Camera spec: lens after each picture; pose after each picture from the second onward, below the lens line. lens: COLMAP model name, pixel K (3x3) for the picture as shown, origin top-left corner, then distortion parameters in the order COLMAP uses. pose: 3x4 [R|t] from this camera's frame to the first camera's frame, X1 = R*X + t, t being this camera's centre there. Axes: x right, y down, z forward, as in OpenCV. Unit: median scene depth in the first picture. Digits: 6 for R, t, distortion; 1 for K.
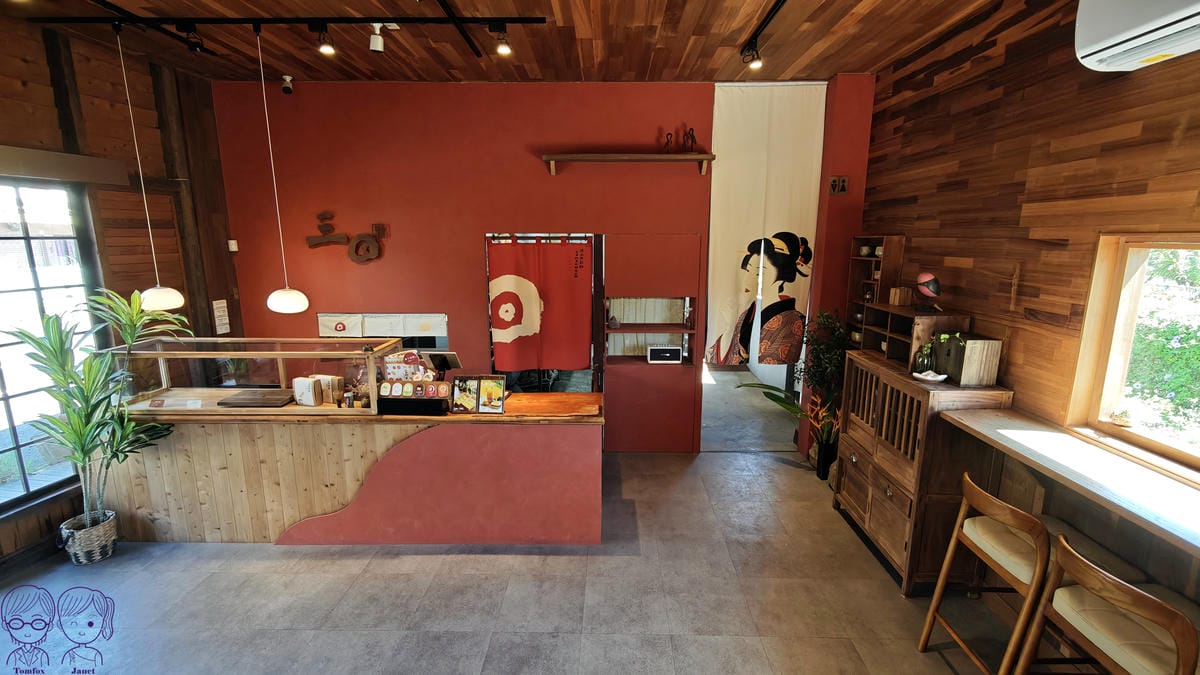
lens RADIAL K [[516.1, 0, 600.0], [0, 516.1, 337.5], [0, 0, 1]] dist [0.002059, -0.000228]
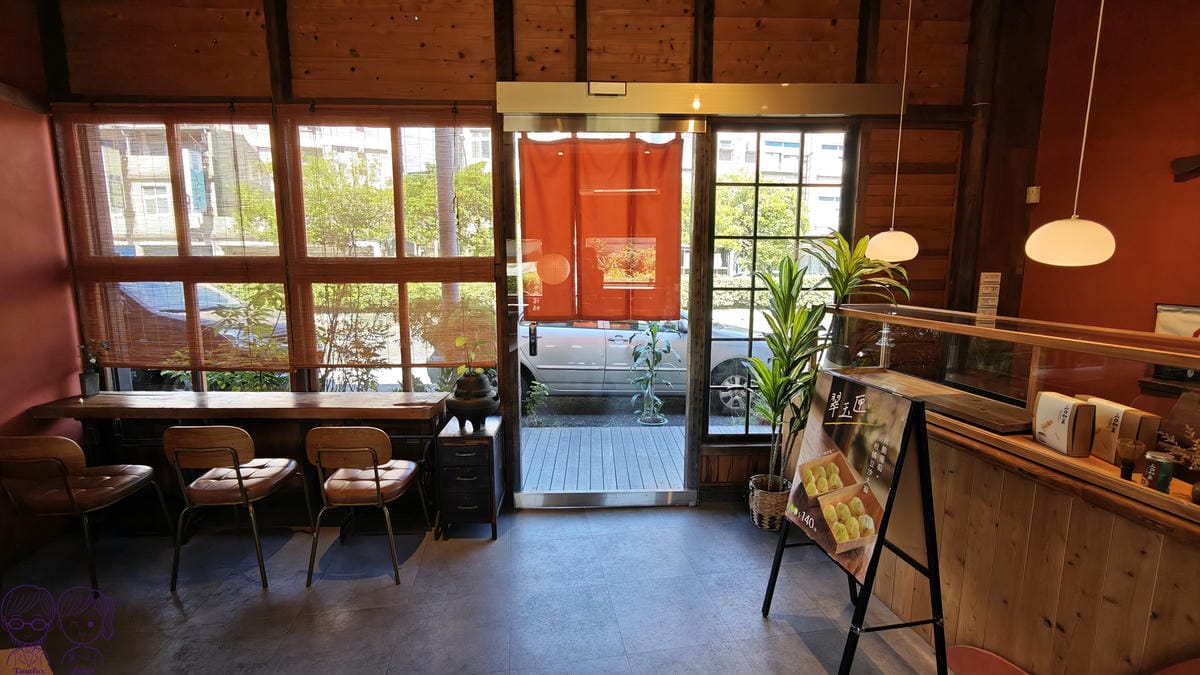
lens RADIAL K [[516.1, 0, 600.0], [0, 516.1, 337.5], [0, 0, 1]] dist [0.002059, -0.000228]
pose [[0.194207, 0.142307, -0.970584, -0.181704], [-0.187294, 0.976599, 0.105713, 0.055776], [0.962915, 0.161255, 0.216315, 0.454724]]
